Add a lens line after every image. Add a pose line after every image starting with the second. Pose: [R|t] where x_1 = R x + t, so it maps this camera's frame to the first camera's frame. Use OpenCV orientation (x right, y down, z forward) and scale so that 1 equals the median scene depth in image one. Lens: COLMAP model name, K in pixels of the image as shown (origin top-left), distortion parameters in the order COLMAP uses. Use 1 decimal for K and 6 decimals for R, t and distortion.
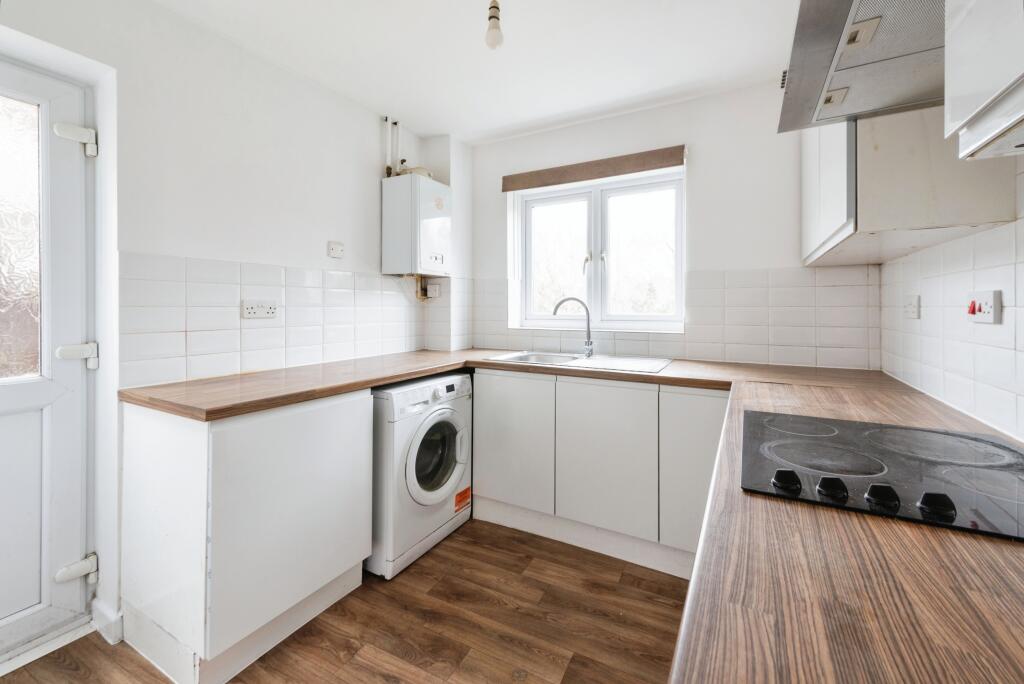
lens RADIAL K [[406.1, 0, 531.5], [0, 406.1, 308.3], [0, 0, 1]] dist [0.001173, -0.000970]
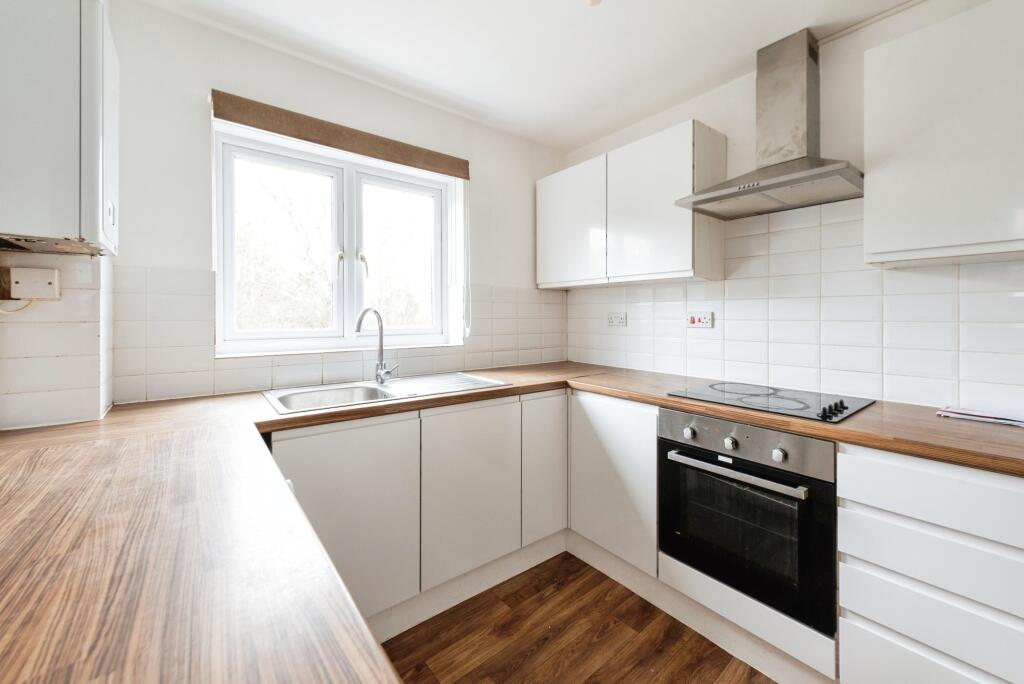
lens RADIAL K [[406.1, 0, 531.7], [0, 406.1, 314.7], [0, 0, 1]] dist [0.001173, -0.000970]
pose [[0.393833, 0.006825, 0.919157, -0.617434], [0.000543, 0.999971, -0.007658, -0.007496], [-0.919182, 0.003515, 0.393817, 0.552059]]
